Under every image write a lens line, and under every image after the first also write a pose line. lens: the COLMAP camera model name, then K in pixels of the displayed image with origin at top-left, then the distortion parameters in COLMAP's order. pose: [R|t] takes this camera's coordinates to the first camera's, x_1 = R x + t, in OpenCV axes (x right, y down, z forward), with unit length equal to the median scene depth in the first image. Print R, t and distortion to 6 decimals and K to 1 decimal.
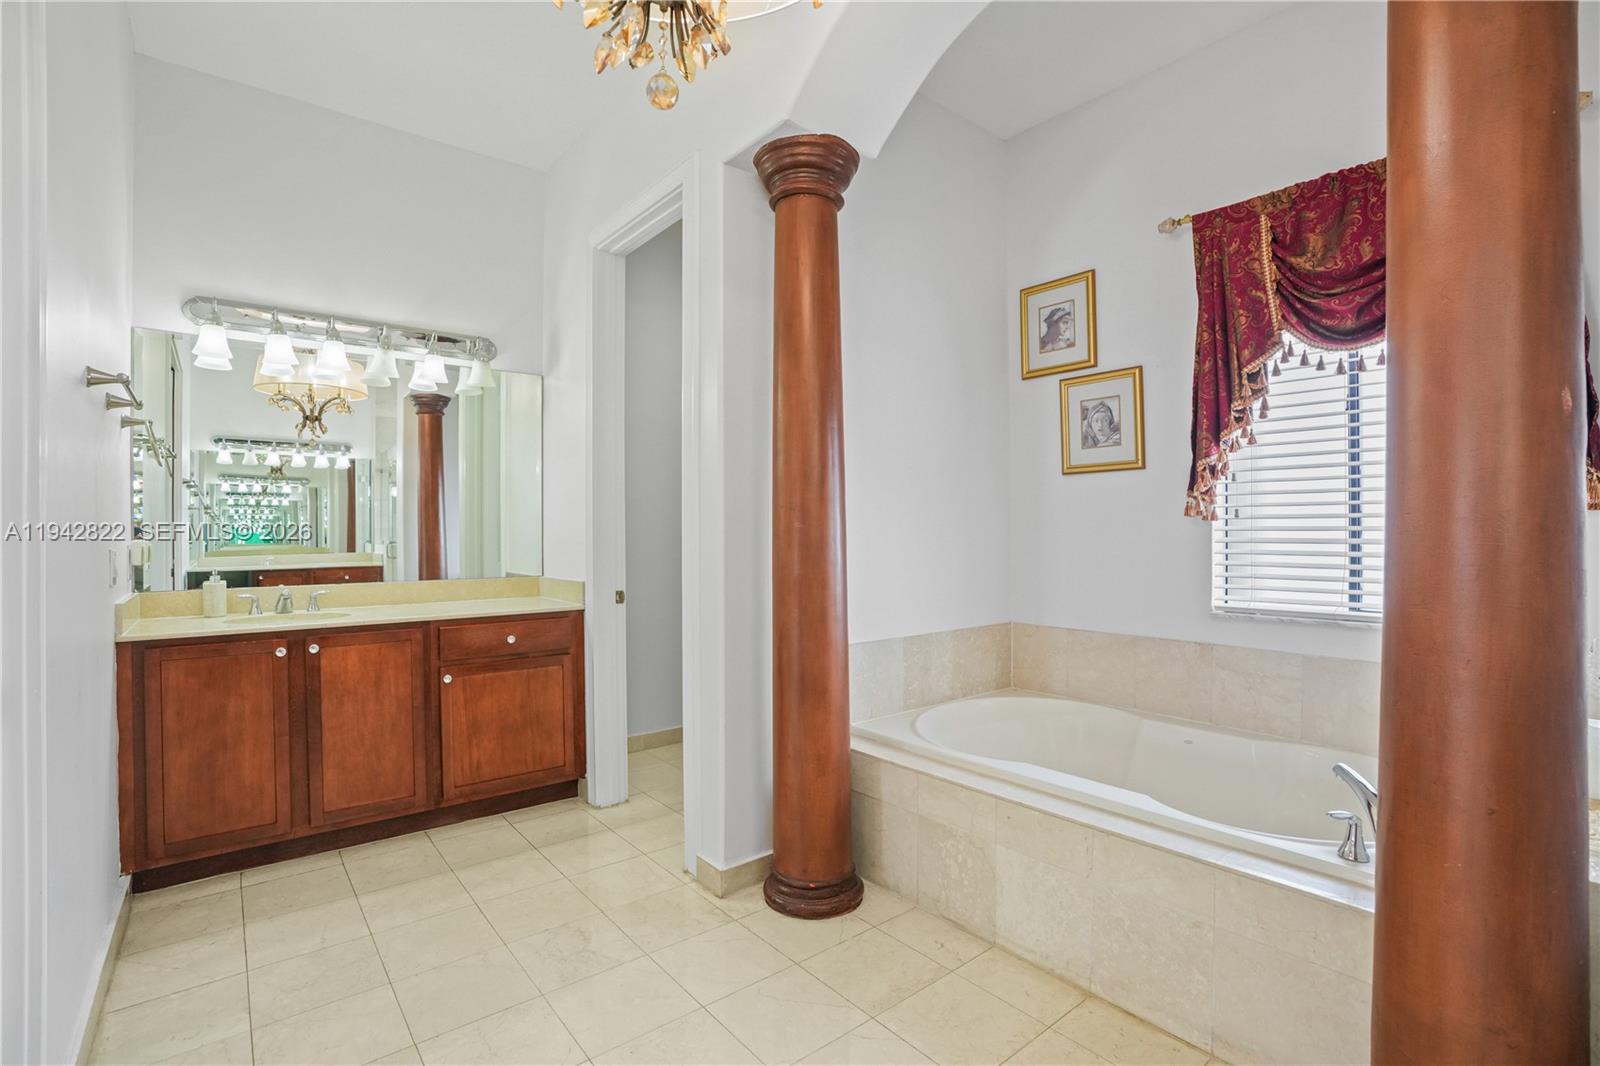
lens RADIAL K [[762.0, 0, 803.4], [0, 762.0, 527.3], [0, 0, 1]] dist [-0.067388, 0.028086]
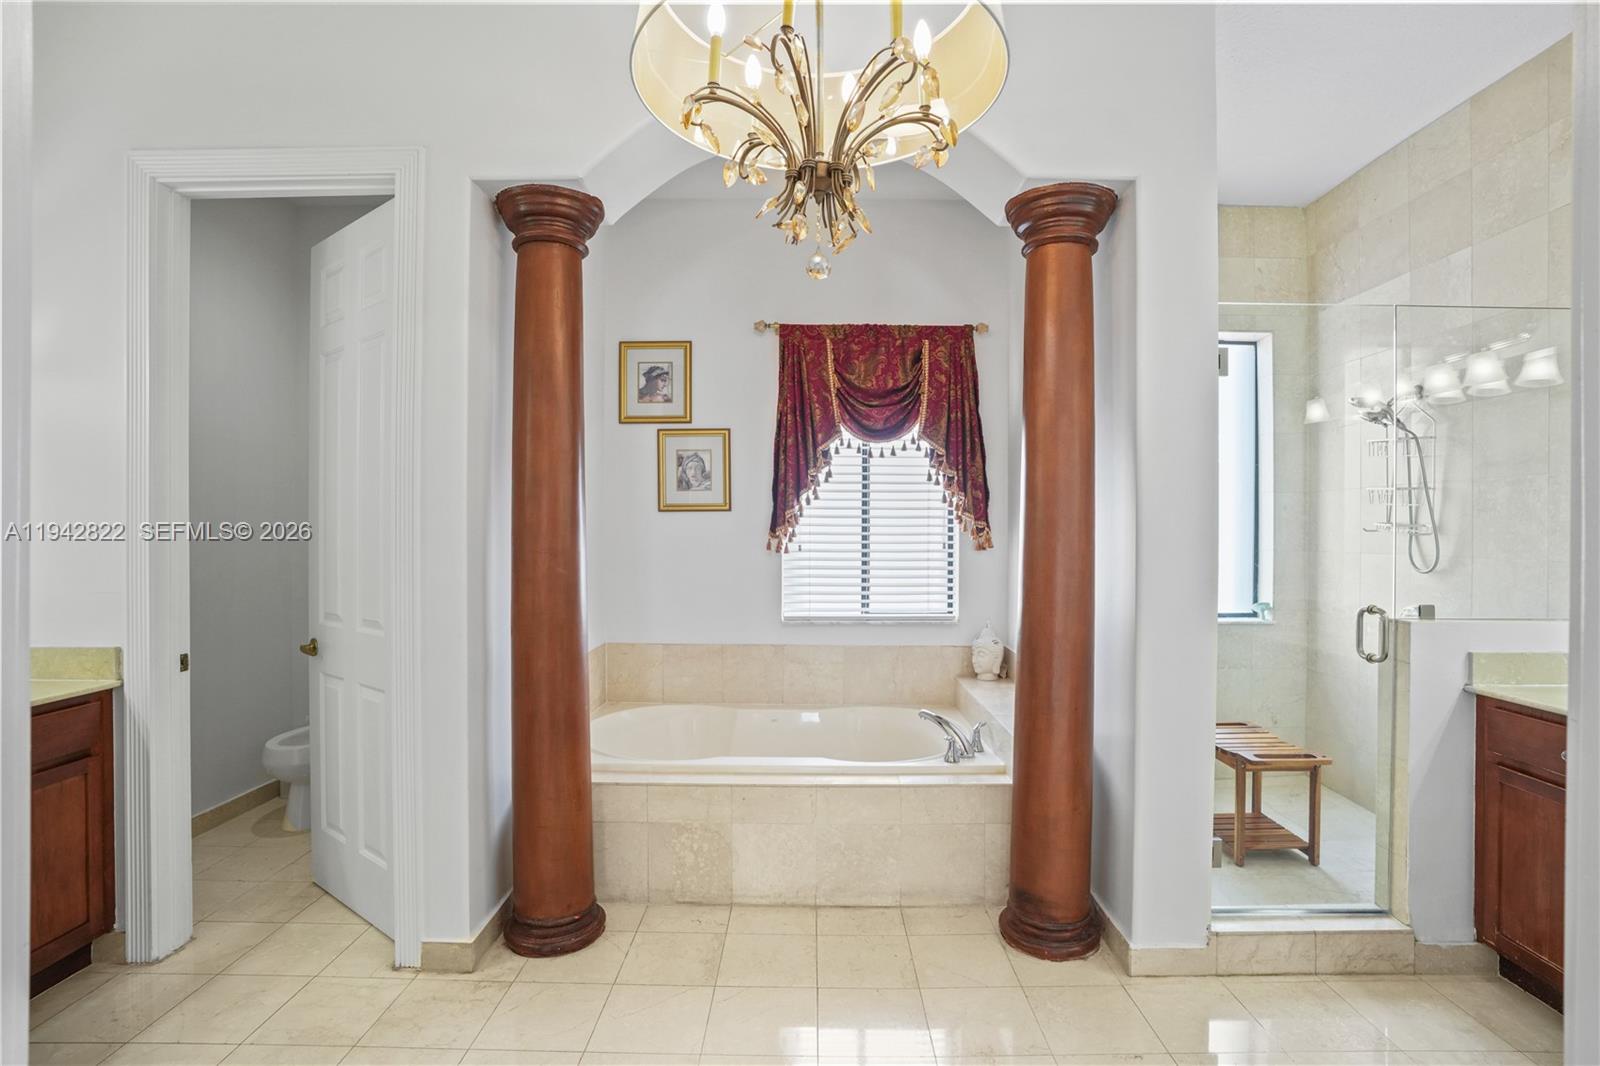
lens RADIAL K [[788.5, 0, 800.2], [0, 788.5, 535.5], [0, 0, 1]] dist [-0.079092, 0.040591]
pose [[0.620249, 0.004071, 0.784395, -0.582176], [-0.010255, 0.999943, 0.002919, -0.048073], [-0.784338, -0.009854, 0.620255, 0.103240]]
